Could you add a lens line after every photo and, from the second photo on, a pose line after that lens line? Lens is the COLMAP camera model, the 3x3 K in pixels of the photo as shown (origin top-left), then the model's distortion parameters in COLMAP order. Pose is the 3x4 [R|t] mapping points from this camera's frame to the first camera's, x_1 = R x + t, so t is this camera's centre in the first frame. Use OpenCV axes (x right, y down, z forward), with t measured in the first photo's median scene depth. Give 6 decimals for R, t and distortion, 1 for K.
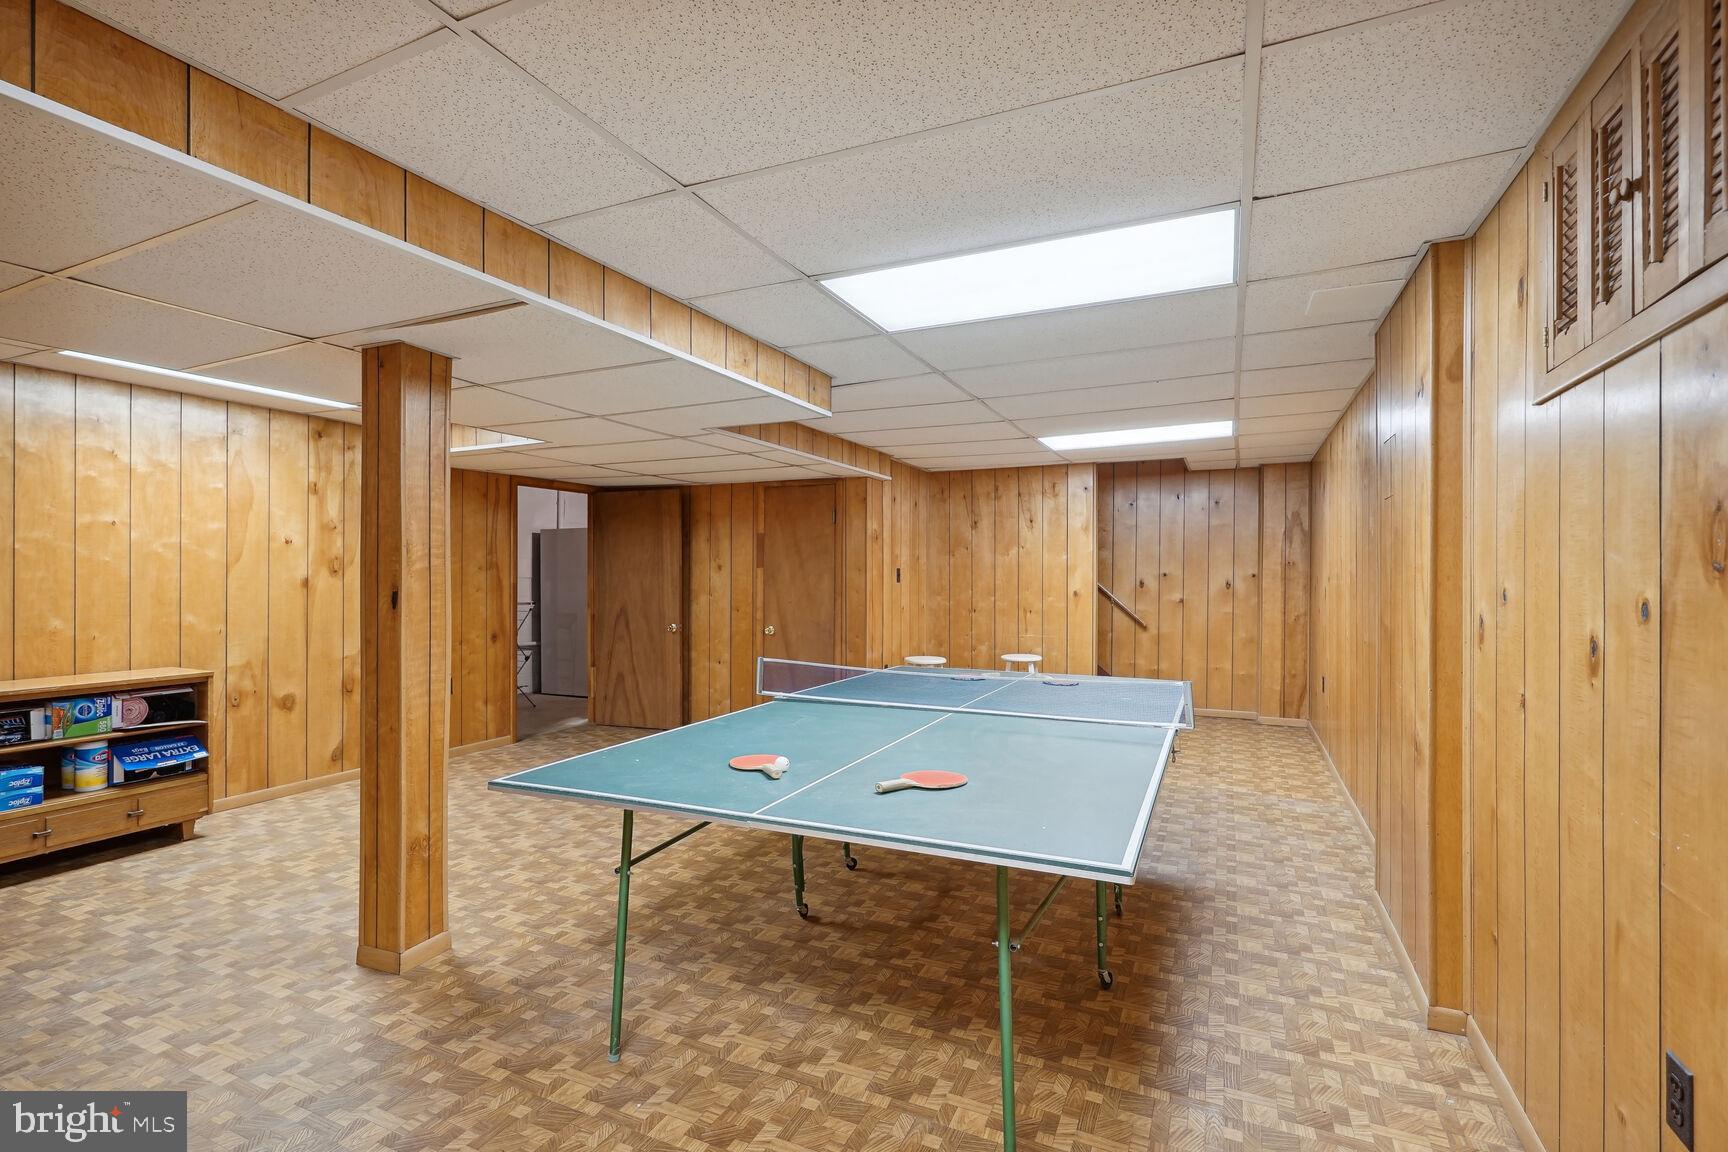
lens RADIAL K [[797.1, 0, 858.3], [0, 797.1, 573.2], [0, 0, 1]] dist [0.002168, -0.001109]
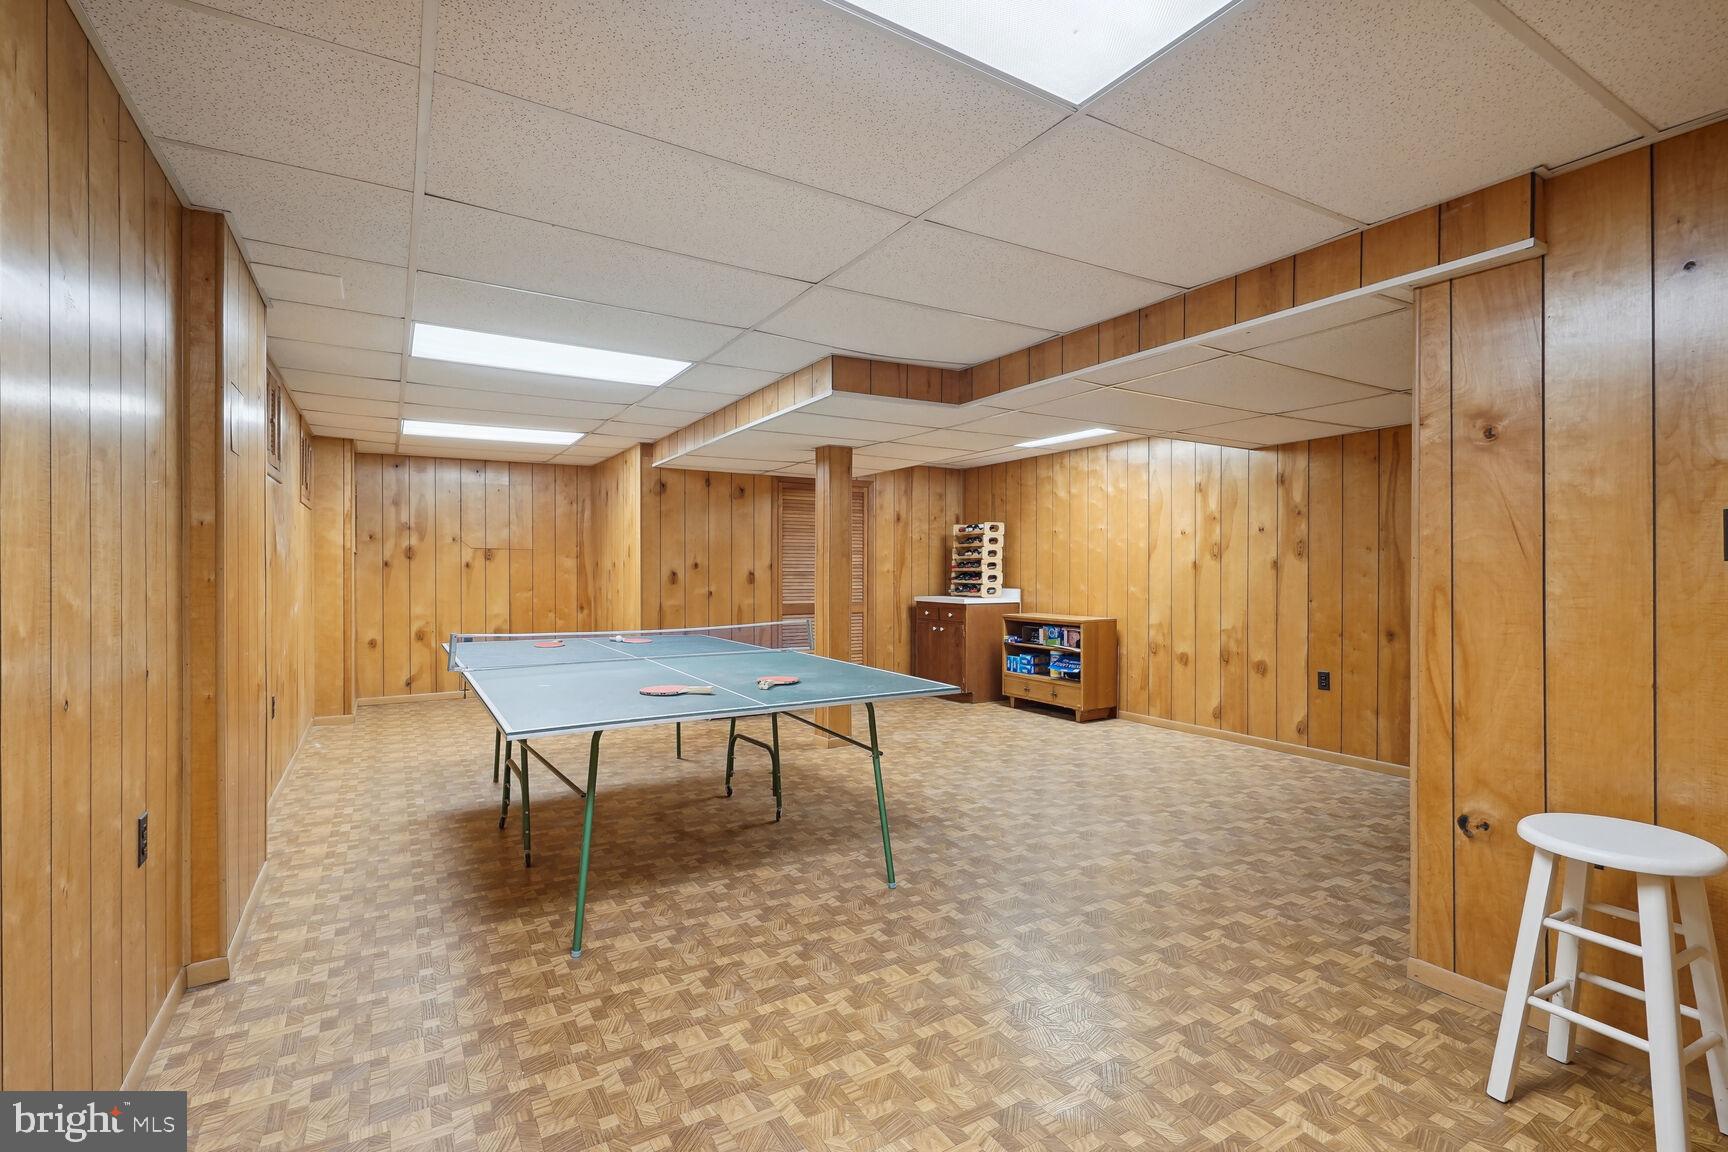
lens RADIAL K [[797.1, 0, 862.4], [0, 797.1, 574.1], [0, 0, 1]] dist [0.002168, -0.001109]
pose [[-0.567360, 0.003068, -0.823464, 0.669399], [-0.000189, 0.999993, 0.003856, 0.023389], [0.823470, 0.002344, -0.567355, 1.389554]]
